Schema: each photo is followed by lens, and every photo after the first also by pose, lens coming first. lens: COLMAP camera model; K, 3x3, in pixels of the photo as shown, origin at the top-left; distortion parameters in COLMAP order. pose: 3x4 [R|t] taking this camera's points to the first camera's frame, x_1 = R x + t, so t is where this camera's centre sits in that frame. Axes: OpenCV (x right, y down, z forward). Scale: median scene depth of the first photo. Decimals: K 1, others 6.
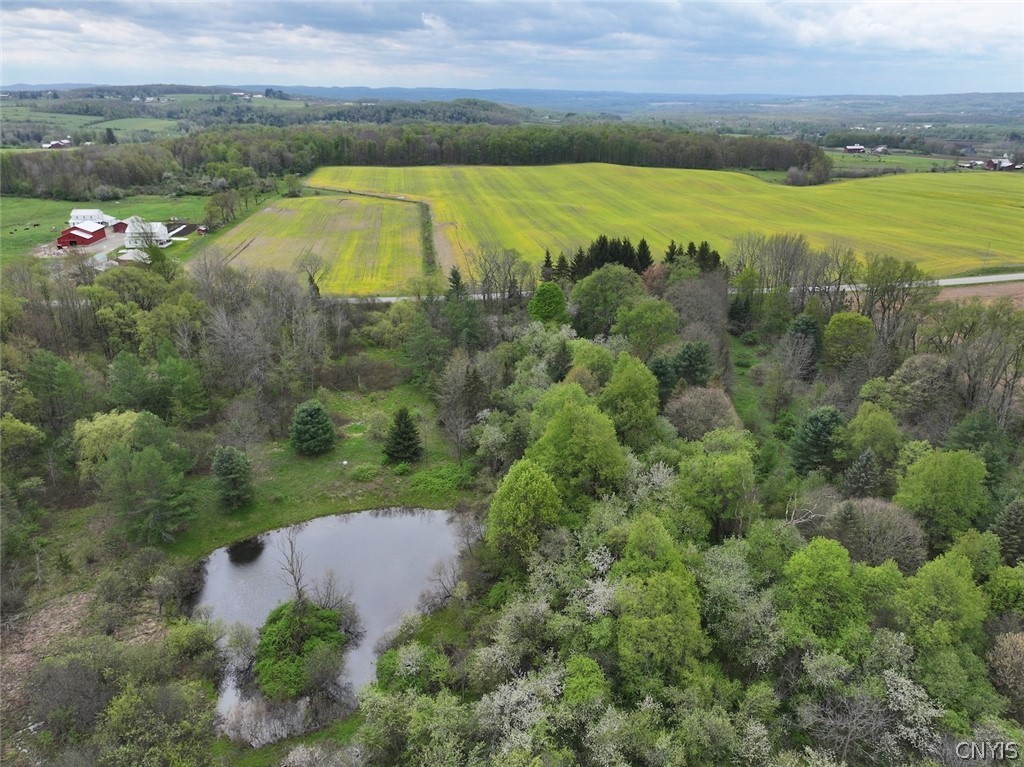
lens RADIAL K [[714.2, 0, 518.4], [0, 714.2, 382.2], [0, 0, 1]] dist [-0.003380, 0.000959]
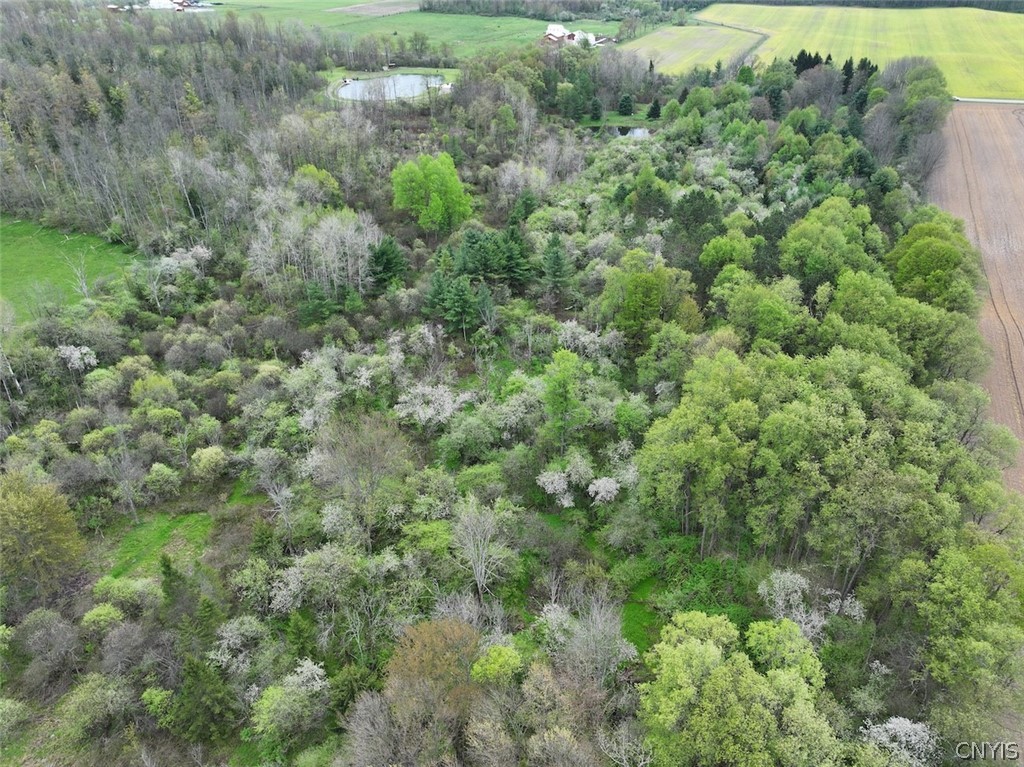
lens RADIAL K [[714.2, 0, 518.4], [0, 714.2, 382.2], [0, 0, 1]] dist [-0.003380, 0.000959]
pose [[0.849916, 0.273710, -0.450251, 0.342161], [-0.181285, 0.954228, 0.237877, 0.193204], [0.494751, -0.120552, 0.860632, -0.653939]]
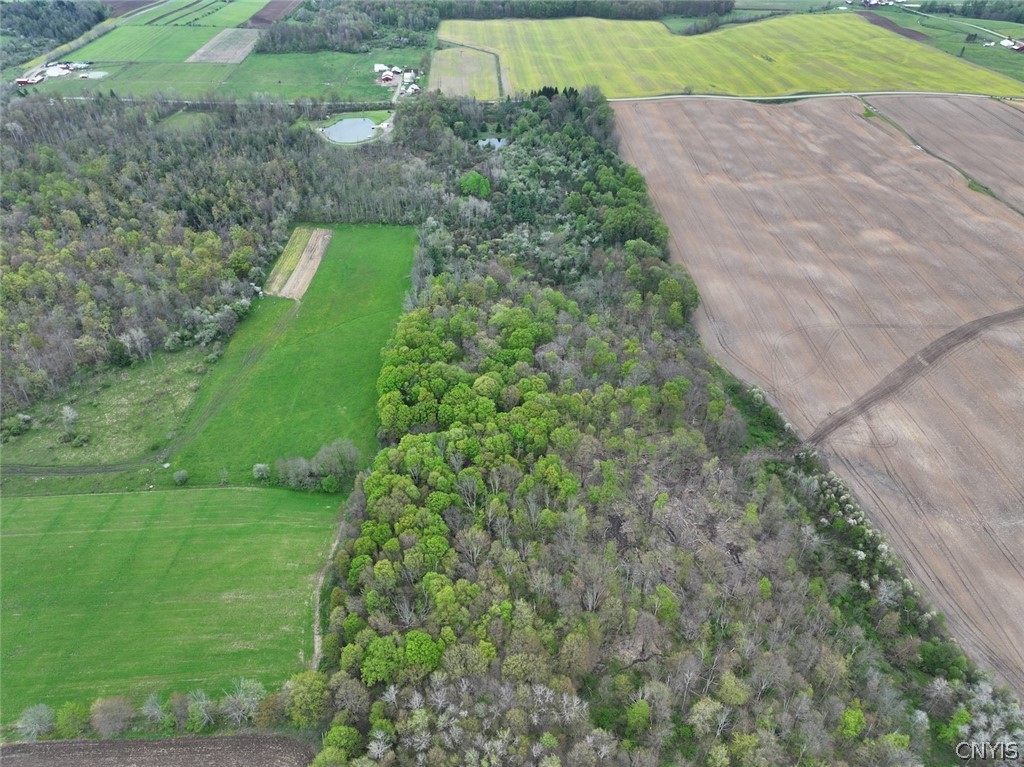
lens RADIAL K [[714.2, 0, 518.4], [0, 714.2, 382.2], [0, 0, 1]] dist [-0.003380, 0.000959]
pose [[0.996675, 0.041574, -0.070075, 0.194324], [-0.020581, 0.960601, 0.277169, 0.173696], [0.078837, -0.274805, 0.958262, -2.019585]]
